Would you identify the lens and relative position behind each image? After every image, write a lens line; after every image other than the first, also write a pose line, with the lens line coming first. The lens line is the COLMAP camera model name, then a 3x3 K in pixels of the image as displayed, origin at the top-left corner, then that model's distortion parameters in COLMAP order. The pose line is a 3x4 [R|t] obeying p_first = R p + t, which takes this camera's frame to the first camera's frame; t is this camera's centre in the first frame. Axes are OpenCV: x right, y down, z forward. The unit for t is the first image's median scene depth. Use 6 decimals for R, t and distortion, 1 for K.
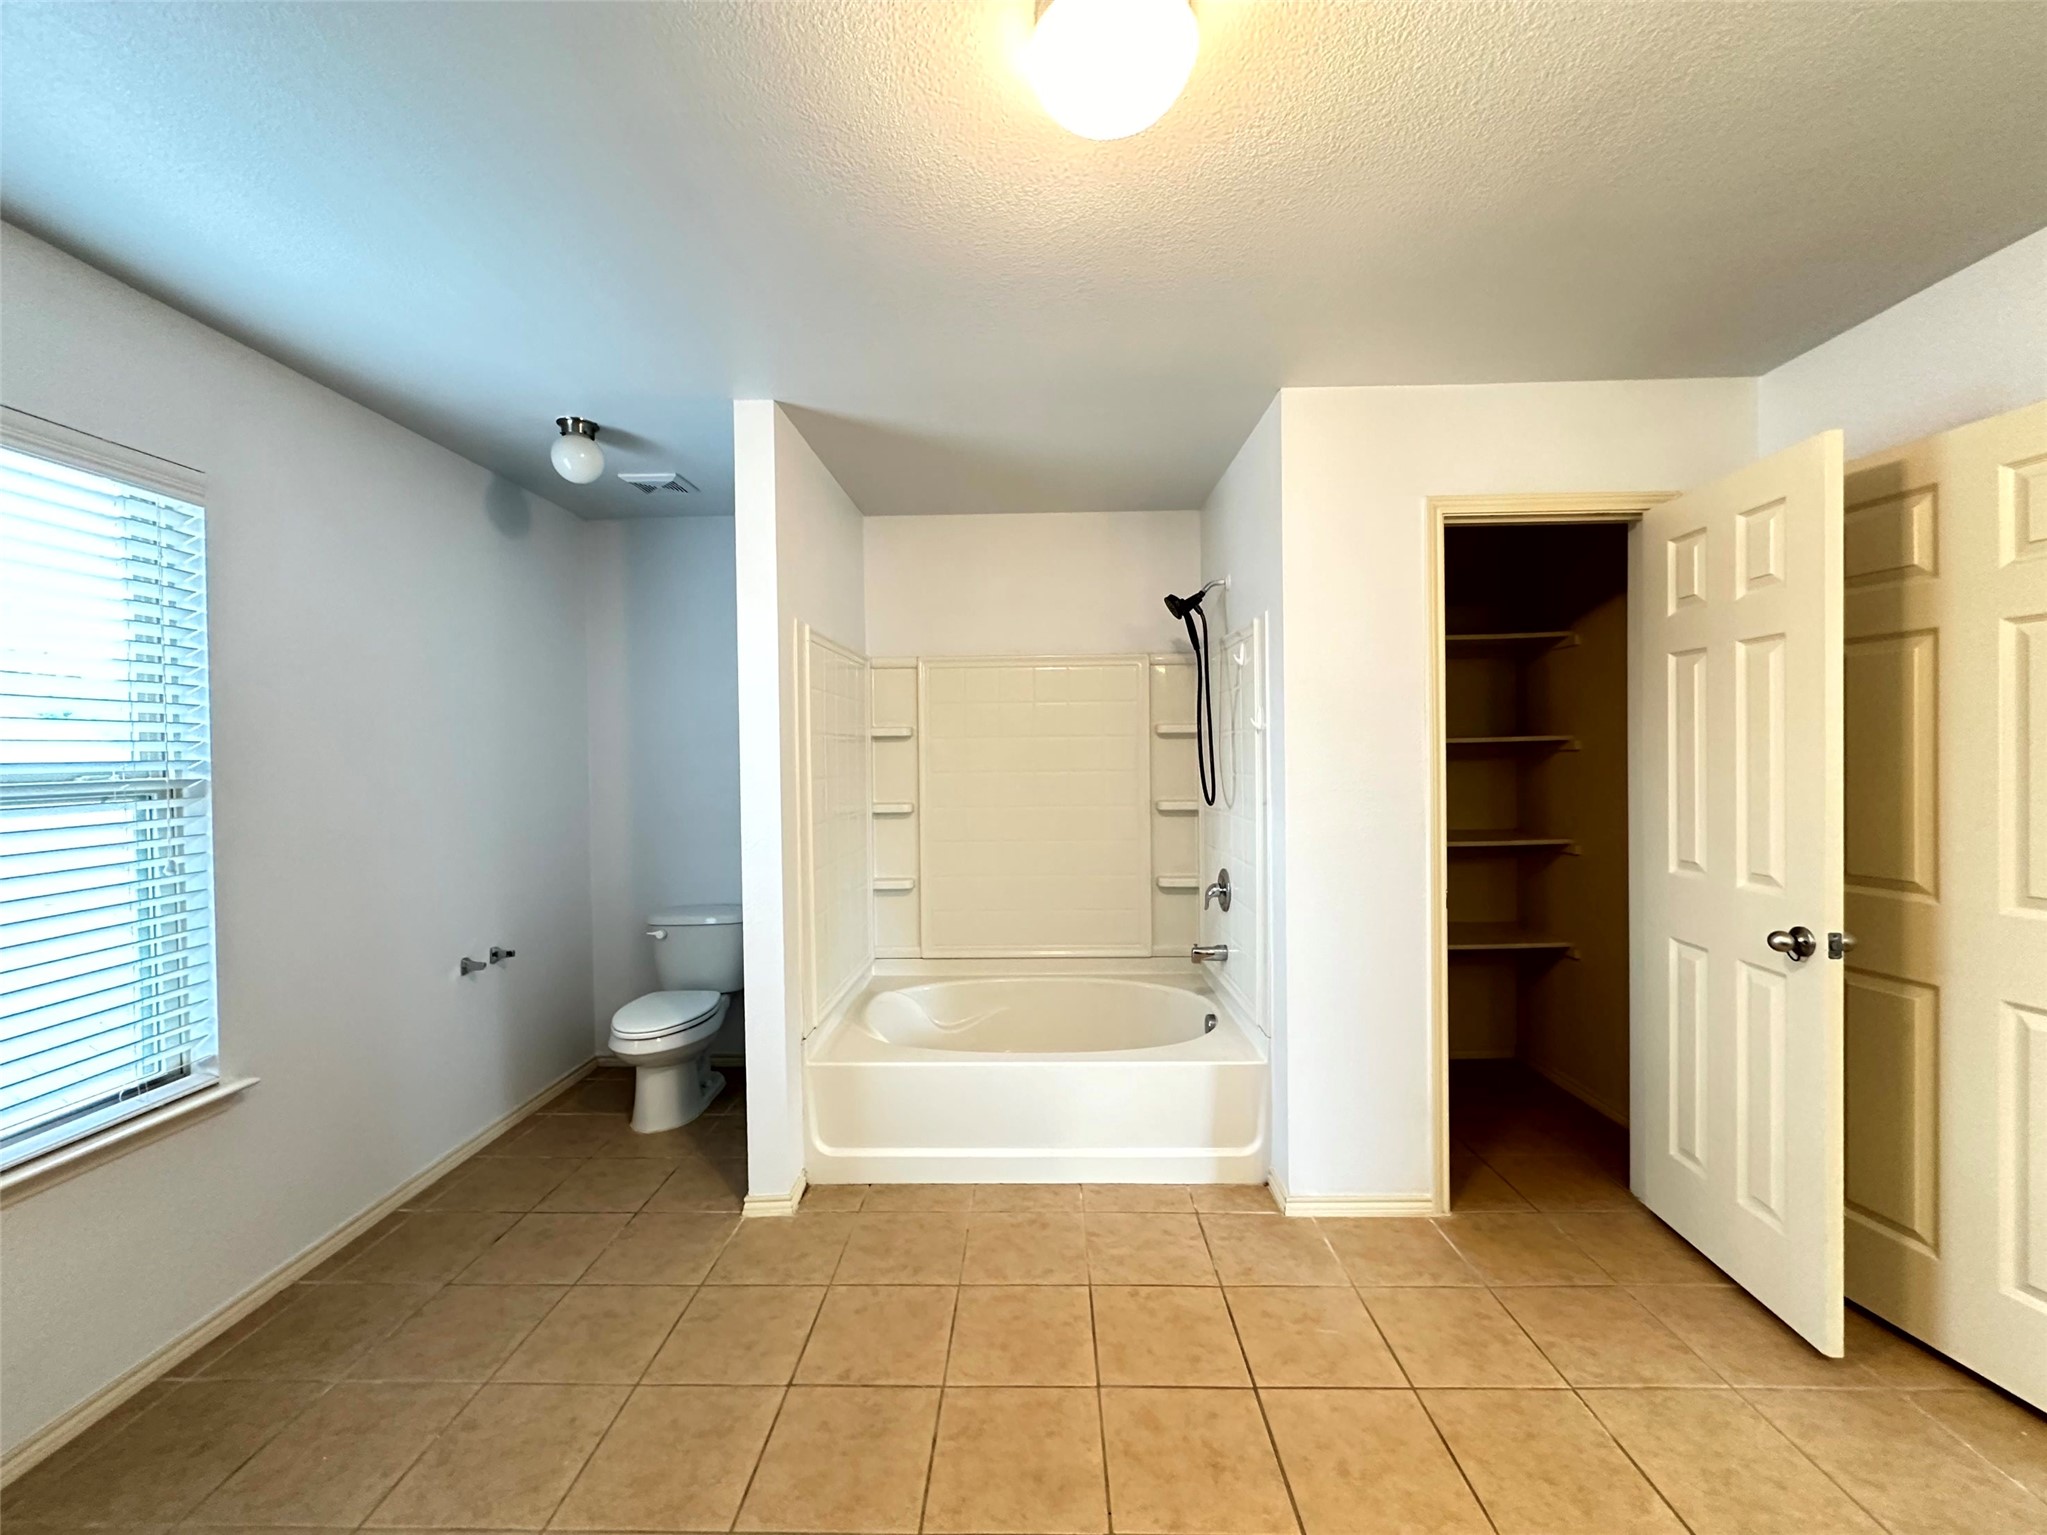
lens RADIAL K [[815.2, 0, 1025.3], [0, 815.2, 761.5], [0, 0, 1]] dist [-0.004133, 0.000657]
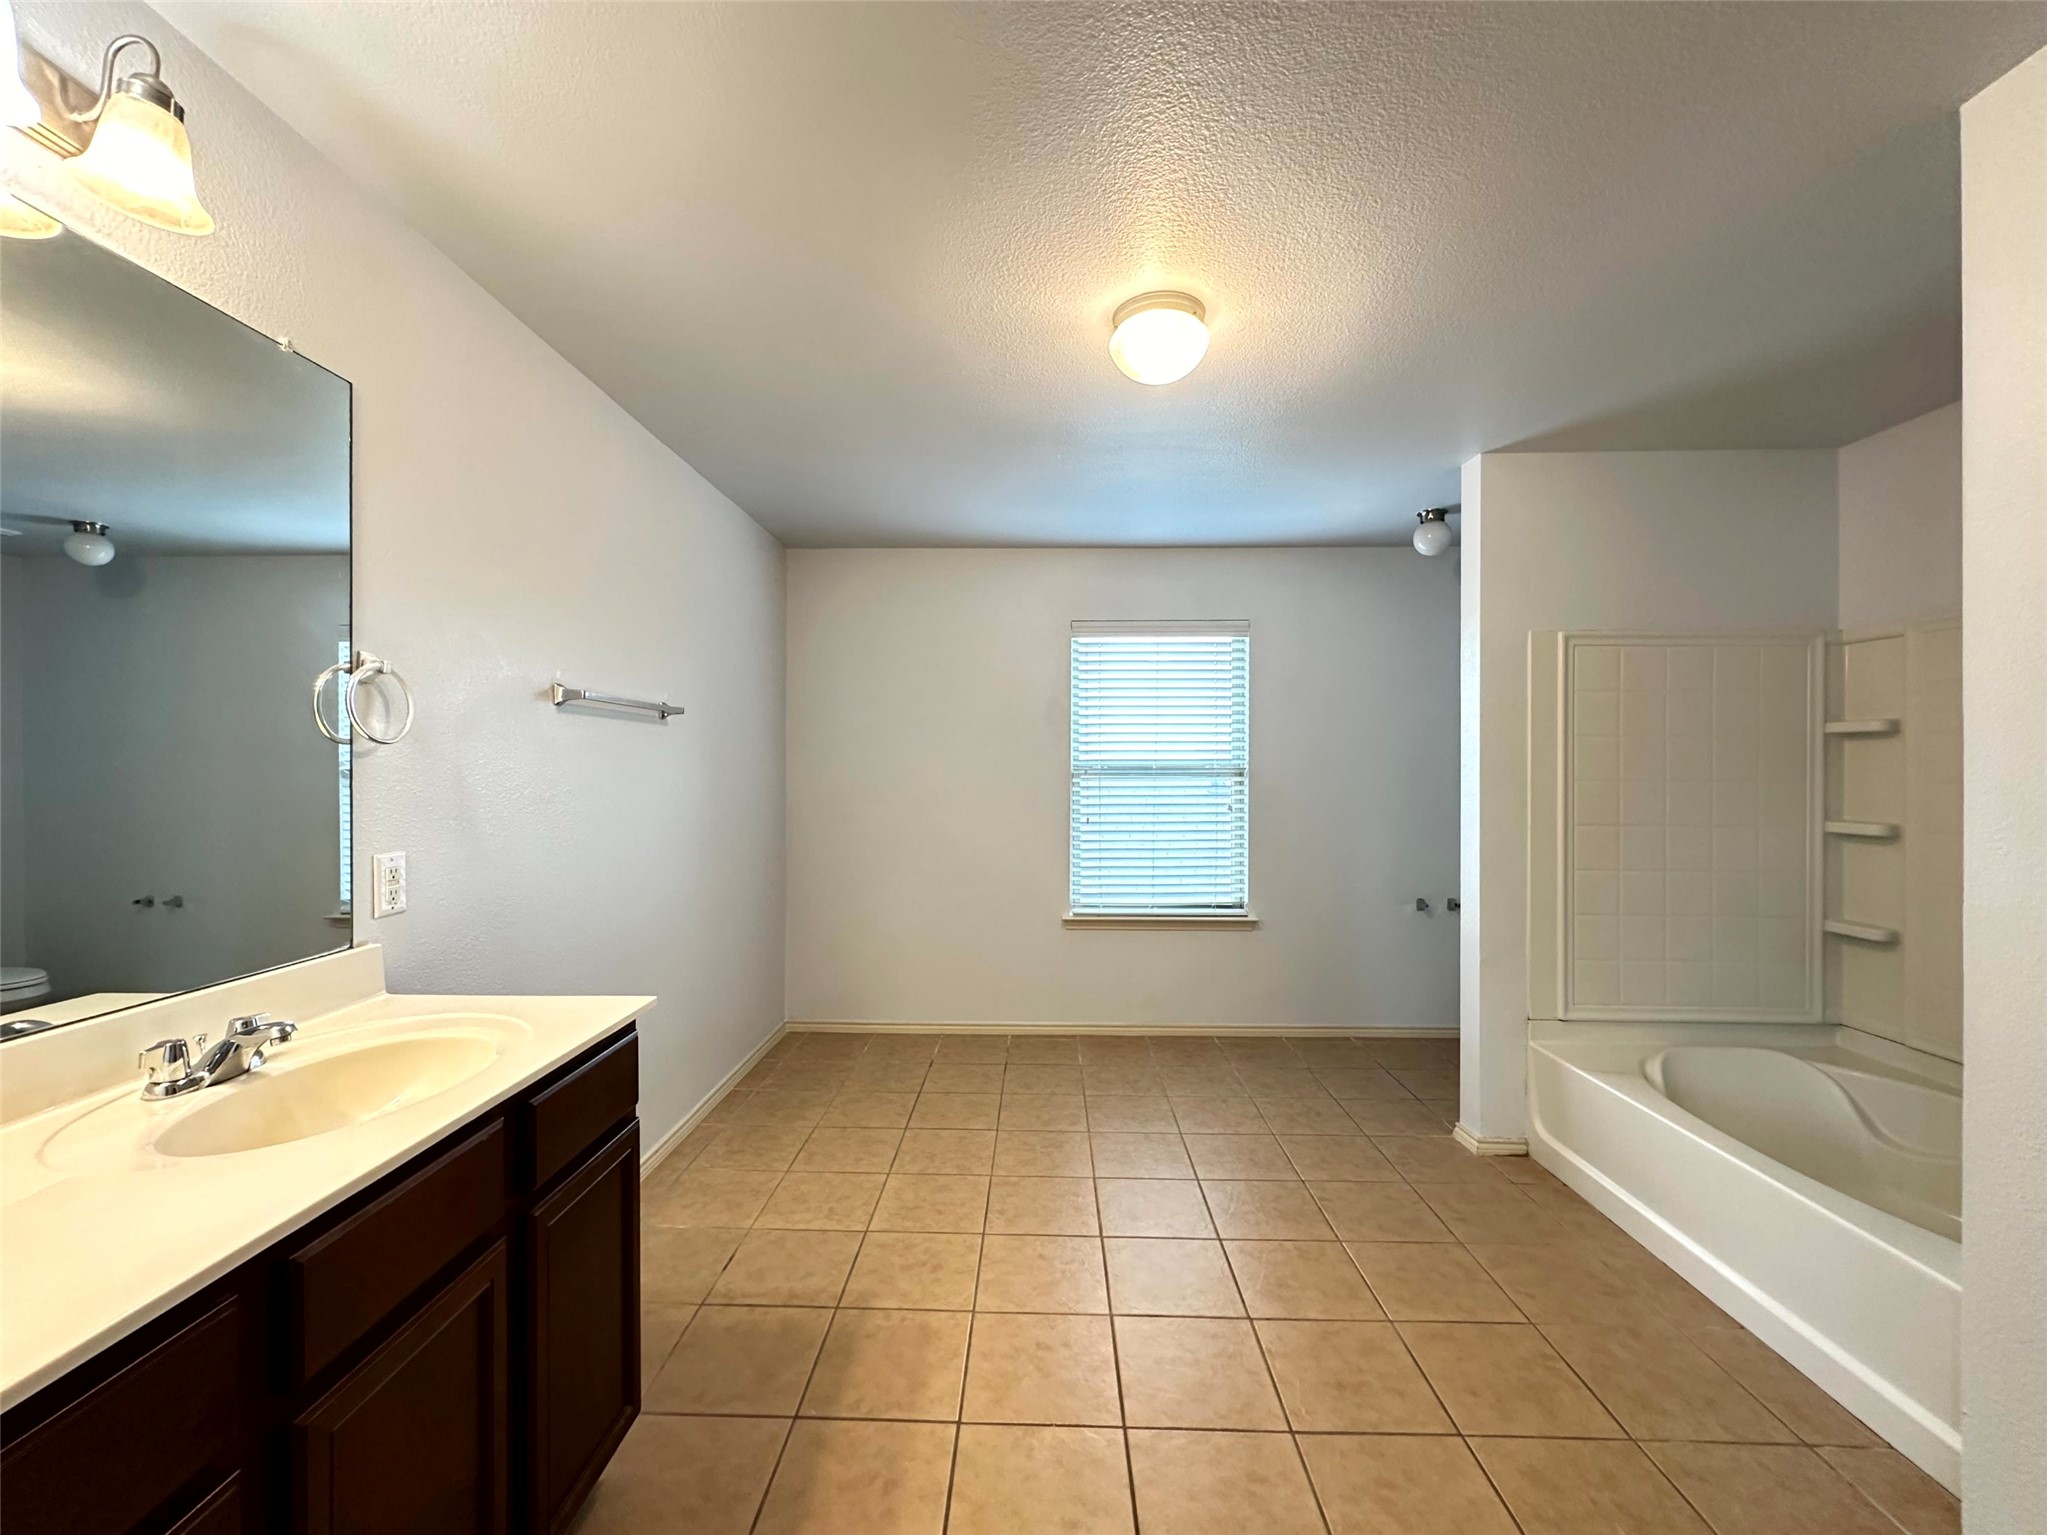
lens RADIAL K [[815.2, 0, 1020.9], [0, 815.2, 762.9], [0, 0, 1]] dist [-0.004133, 0.000657]
pose [[-0.004759, 0.008758, -0.999950, 0.964671], [-0.012507, 0.999883, 0.008817, -0.001202], [0.999910, 0.012549, -0.004648, 0.391154]]
